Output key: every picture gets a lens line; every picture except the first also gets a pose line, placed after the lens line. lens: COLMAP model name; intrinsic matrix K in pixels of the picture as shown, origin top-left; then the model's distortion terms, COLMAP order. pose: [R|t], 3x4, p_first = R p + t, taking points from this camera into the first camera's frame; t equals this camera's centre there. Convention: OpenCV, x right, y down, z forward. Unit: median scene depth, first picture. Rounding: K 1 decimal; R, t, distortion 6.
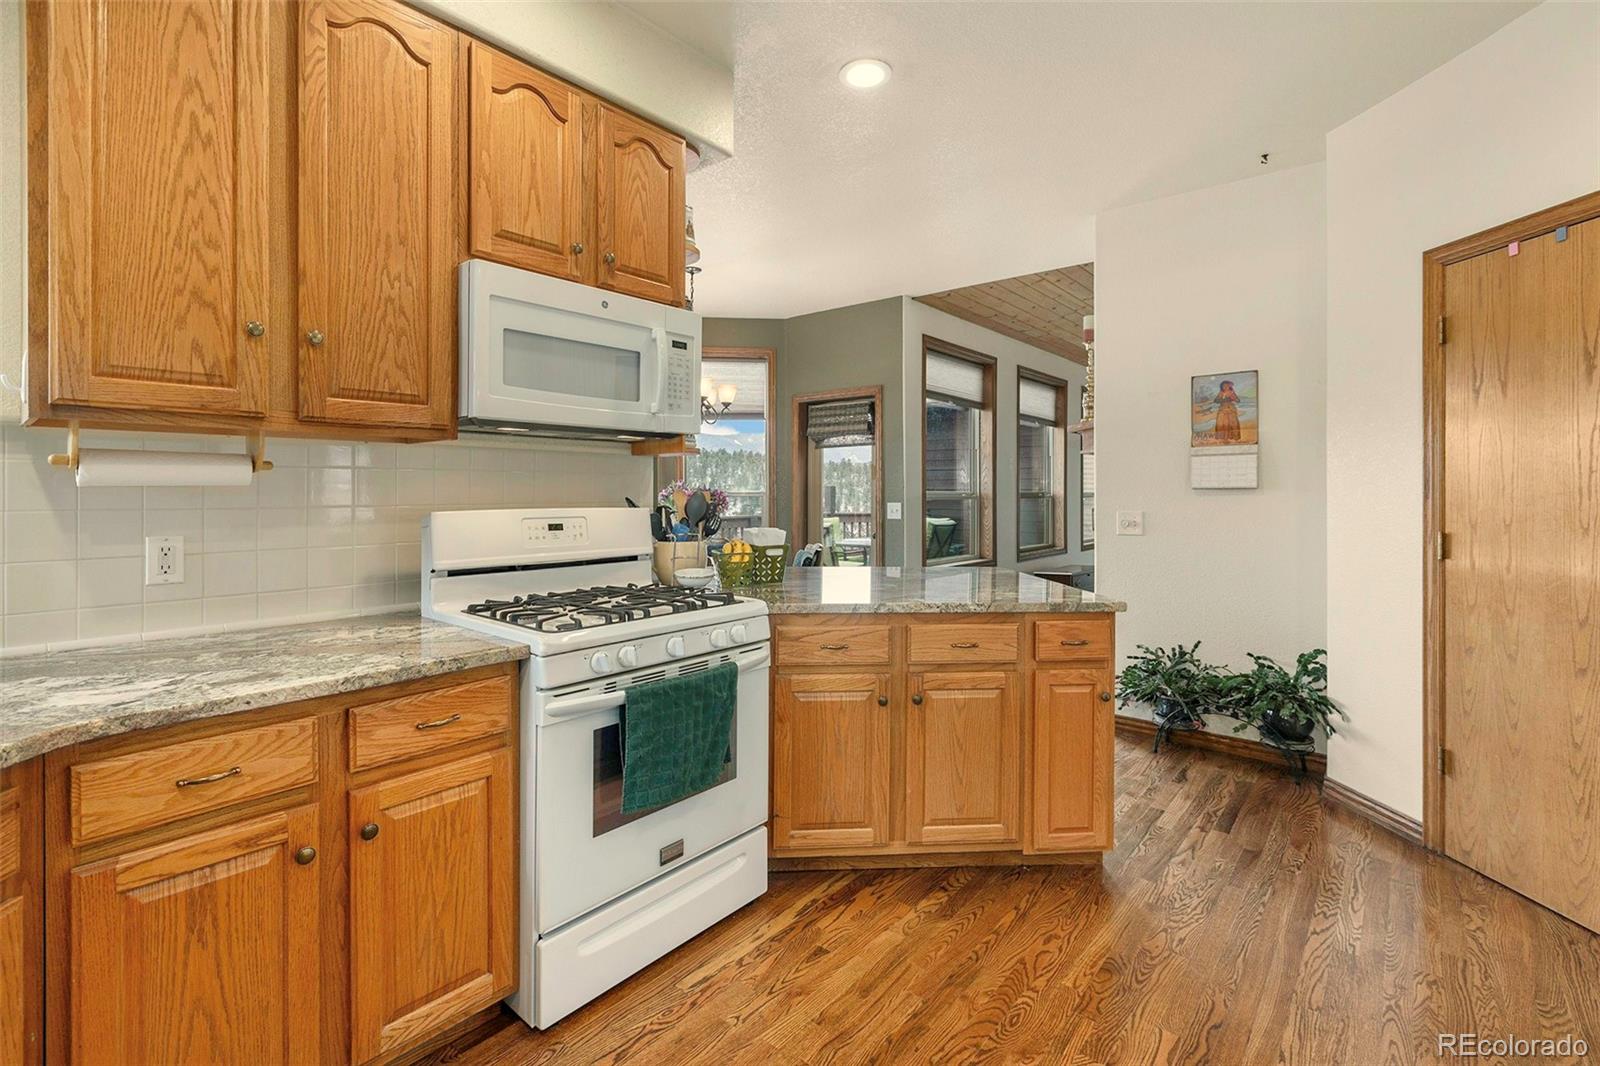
lens RADIAL K [[725.2, 0, 796.5], [0, 725.2, 494.9], [0, 0, 1]] dist [0.003502, -0.001111]
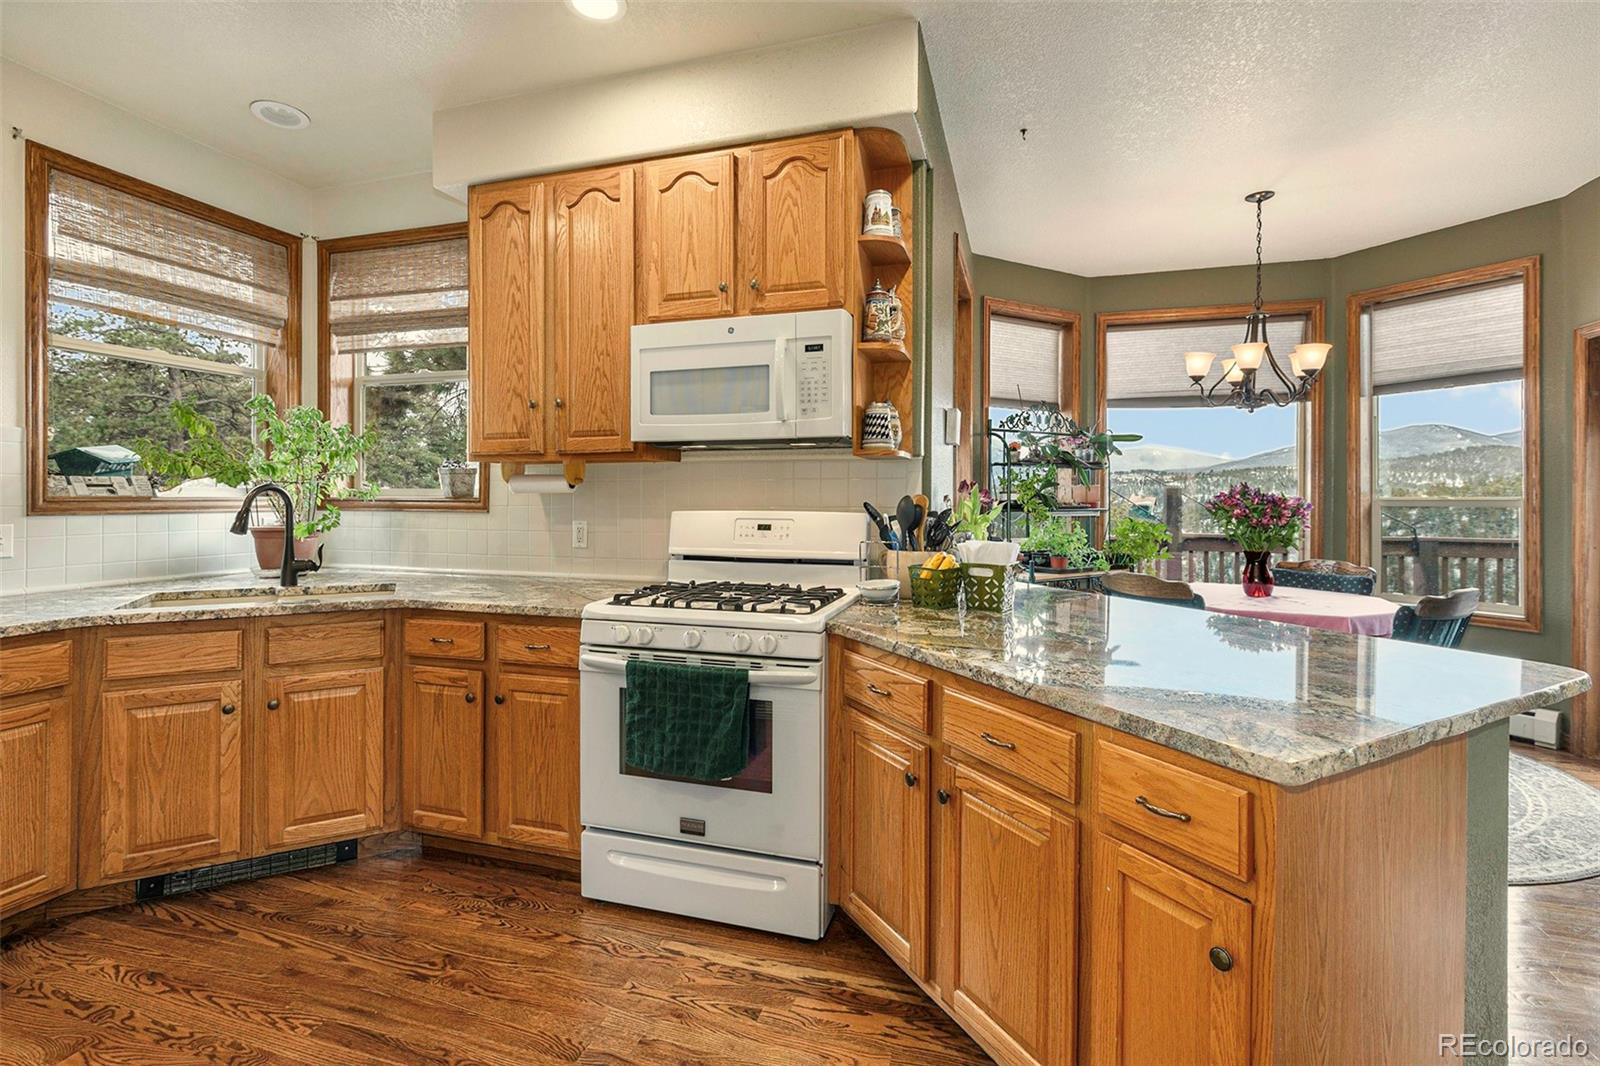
lens RADIAL K [[725.2, 0, 817.2], [0, 725.2, 501.2], [0, 0, 1]] dist [0.003502, -0.001111]
pose [[0.397726, 0.003938, -0.917496, 0.865282], [-0.004659, 0.999987, 0.002273, -0.000114], [0.917492, 0.003371, 0.397739, 0.706803]]
